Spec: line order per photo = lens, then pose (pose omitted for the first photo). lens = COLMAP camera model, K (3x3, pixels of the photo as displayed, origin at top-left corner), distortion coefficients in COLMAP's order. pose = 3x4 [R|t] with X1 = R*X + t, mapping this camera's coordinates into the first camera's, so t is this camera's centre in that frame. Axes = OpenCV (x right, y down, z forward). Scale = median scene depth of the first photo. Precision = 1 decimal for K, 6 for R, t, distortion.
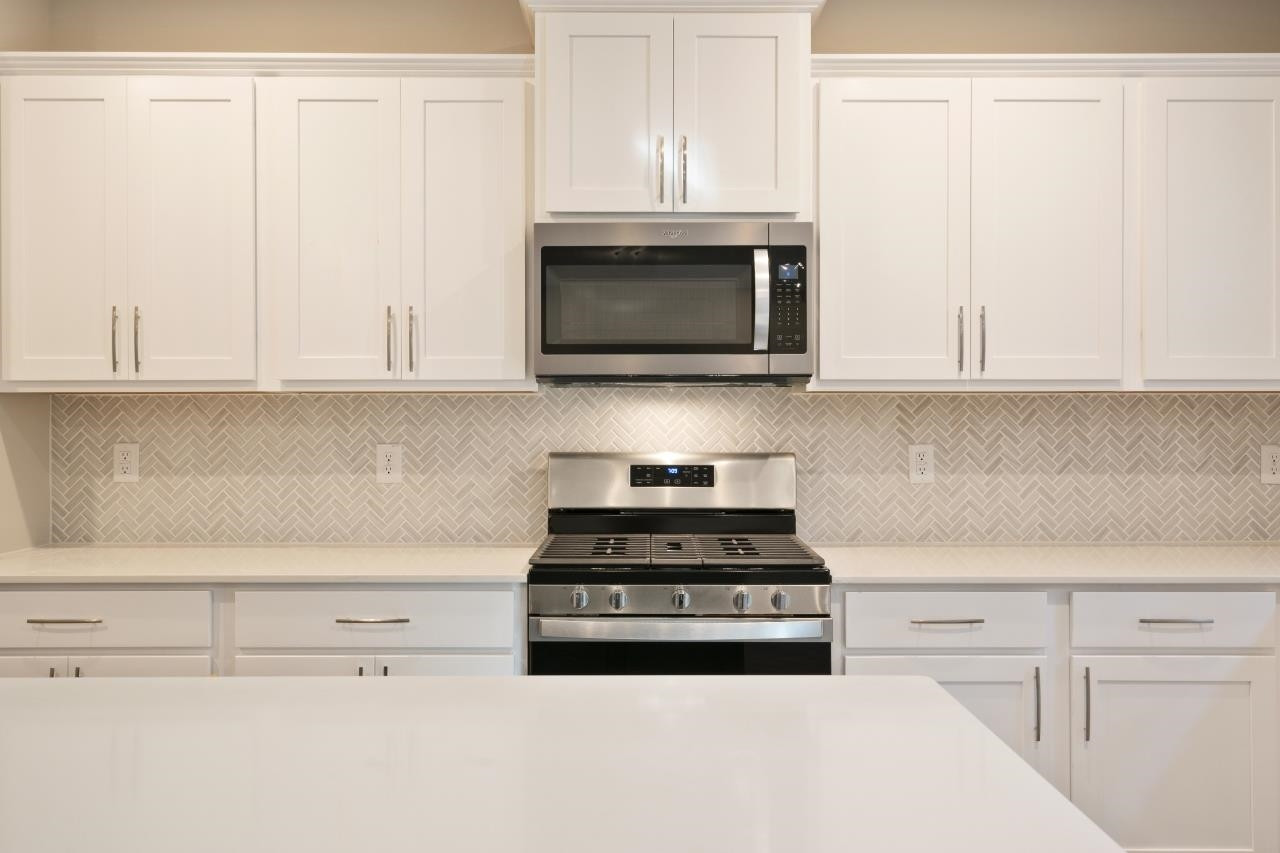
lens RADIAL K [[1041.6, 0, 640.4], [0, 1041.6, 406.7], [0, 0, 1]] dist [0.007473, 0.001418]
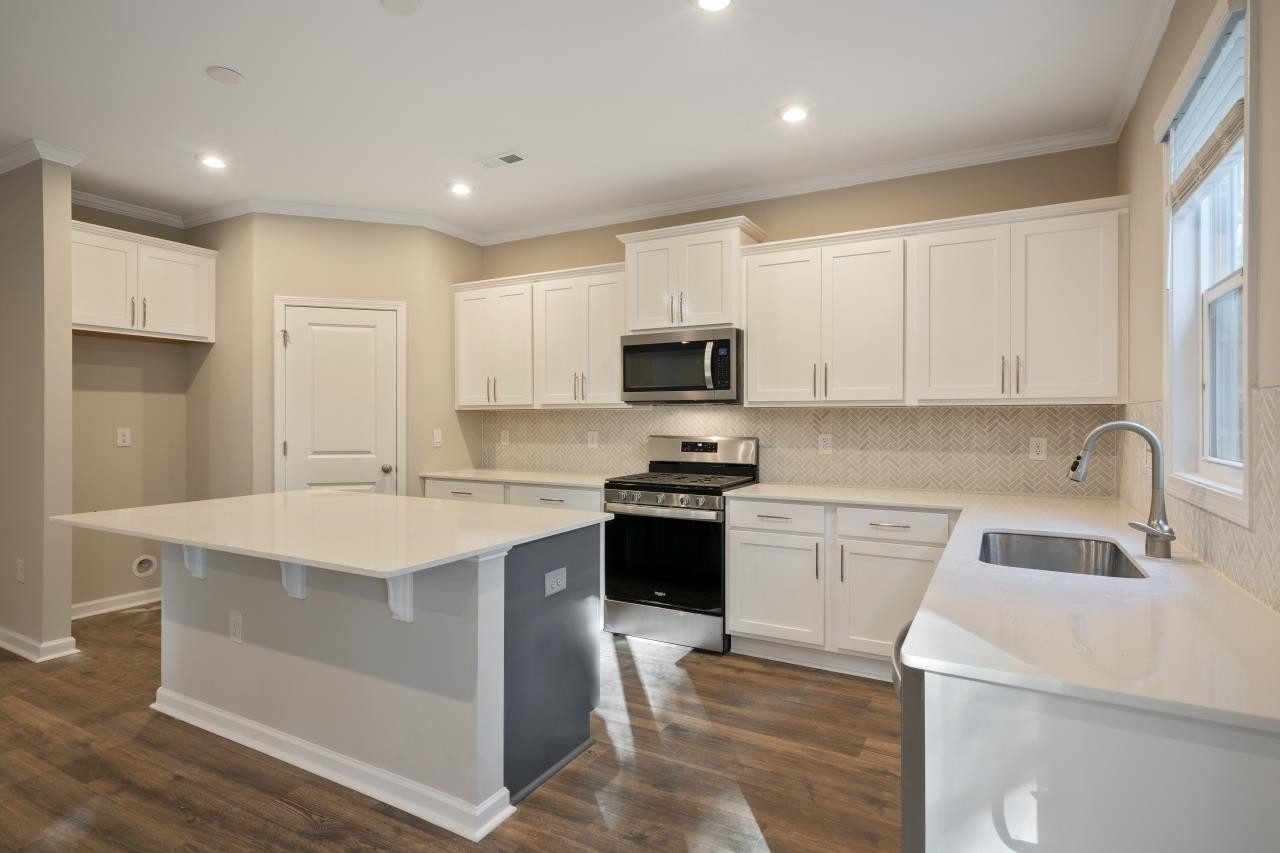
lens RADIAL K [[655.1, 0, 640.0], [0, 655.1, 426.5], [0, 0, 1]] dist [-0.001407, -0.000168]
pose [[0.874747, 0.006592, -0.484536, 0.558053], [0.003109, 0.999811, 0.019214, -0.001901], [0.484571, -0.018314, 0.874560, -0.224698]]
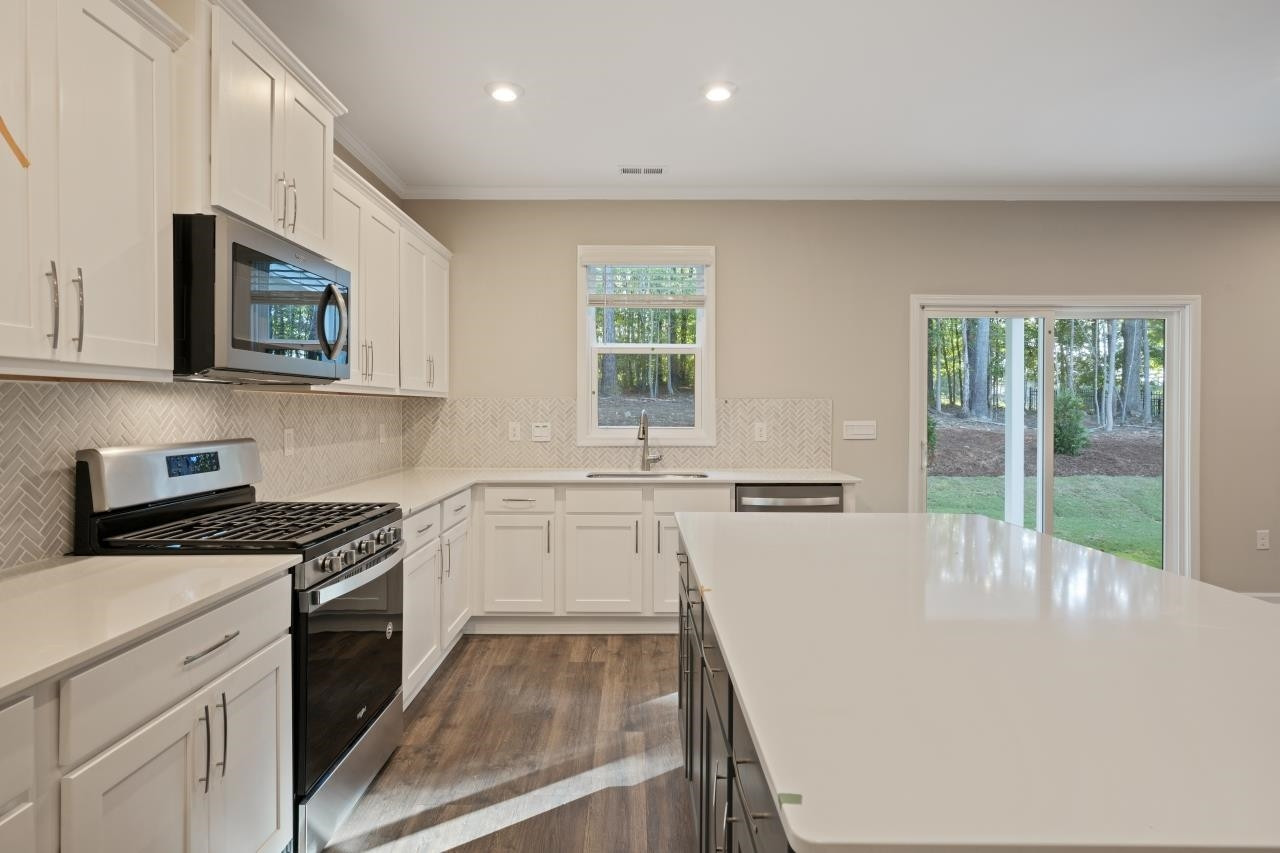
lens RADIAL K [[670.8, 0, 640.4], [0, 670.8, 413.6], [0, 0, 1]] dist [-0.000328, 0.000323]
pose [[-0.000425, -0.007948, 0.999968, -0.649404], [-0.010872, 0.999909, 0.007943, 0.003416], [-0.999941, -0.010869, -0.000511, 0.520162]]
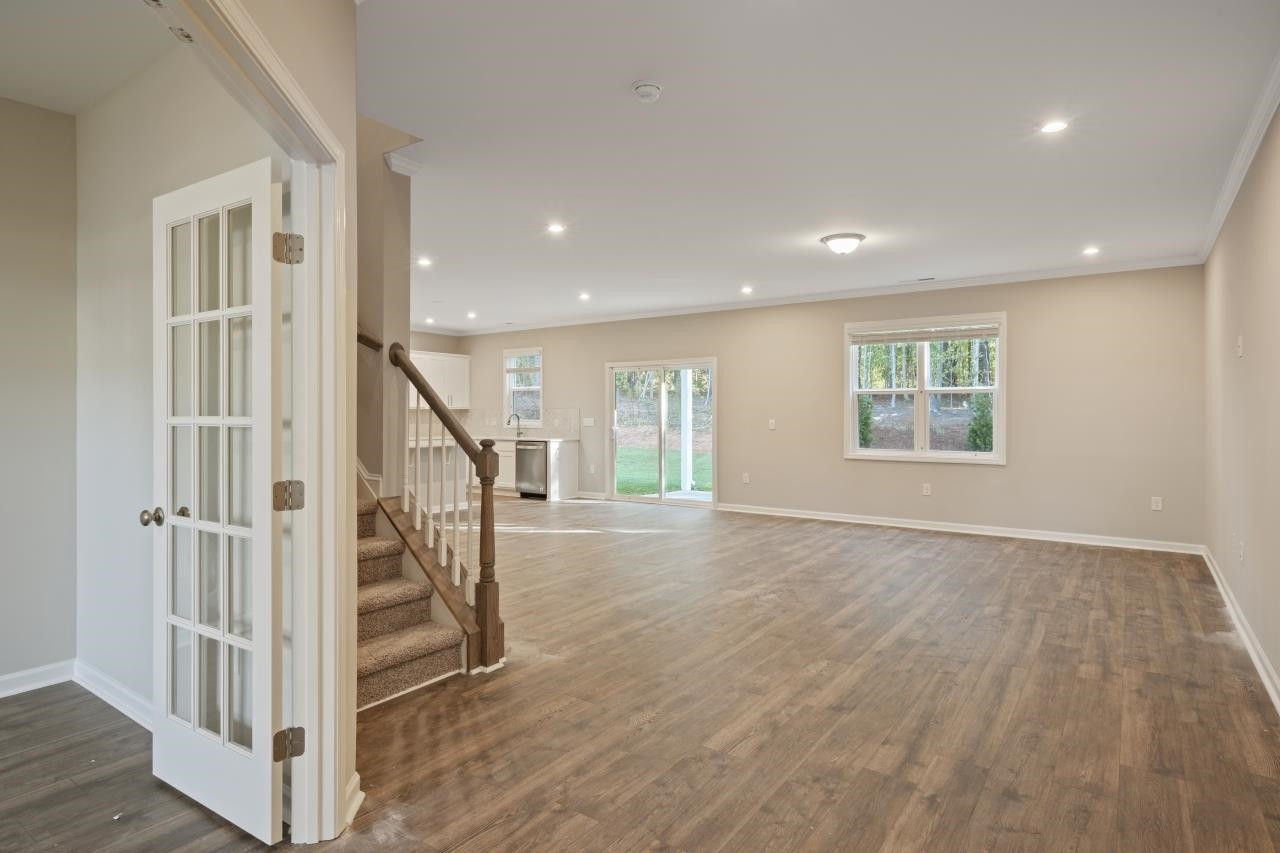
lens RADIAL K [[670.8, 0, 640.4], [0, 670.8, 413.6], [0, 0, 1]] dist [-0.000328, 0.000323]
pose [[0.574670, 0.001765, 0.818383, -1.746260], [-0.008078, 0.999961, 0.003516, -0.010143], [-0.818346, -0.008631, 0.574662, -1.949125]]
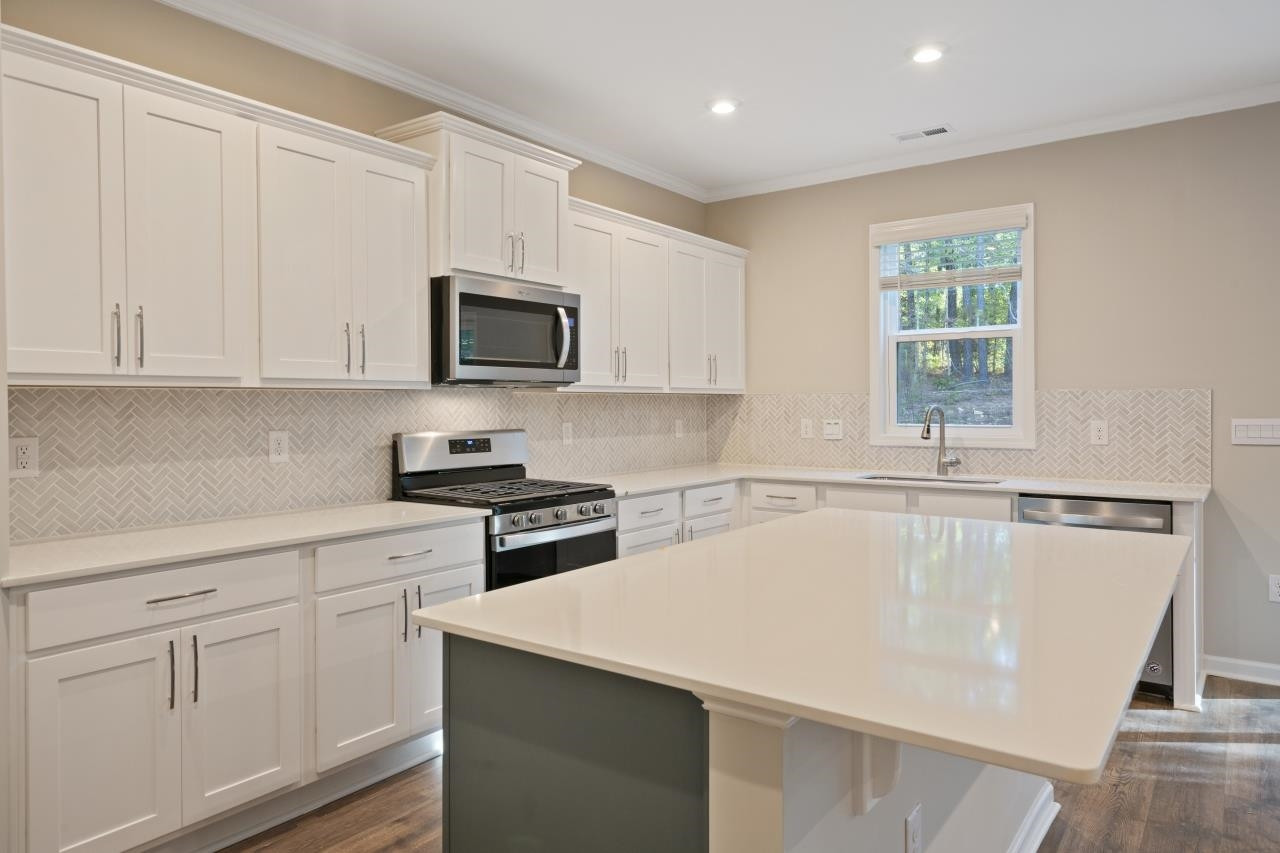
lens RADIAL K [[827.6, 0, 638.8], [0, 827.6, 410.2], [0, 0, 1]] dist [0.003295, 0.001753]
pose [[0.596252, -0.008304, 0.802755, -0.770319], [-0.001926, 0.999929, 0.011774, -0.000433], [-0.802795, -0.008567, 0.596193, 0.079727]]
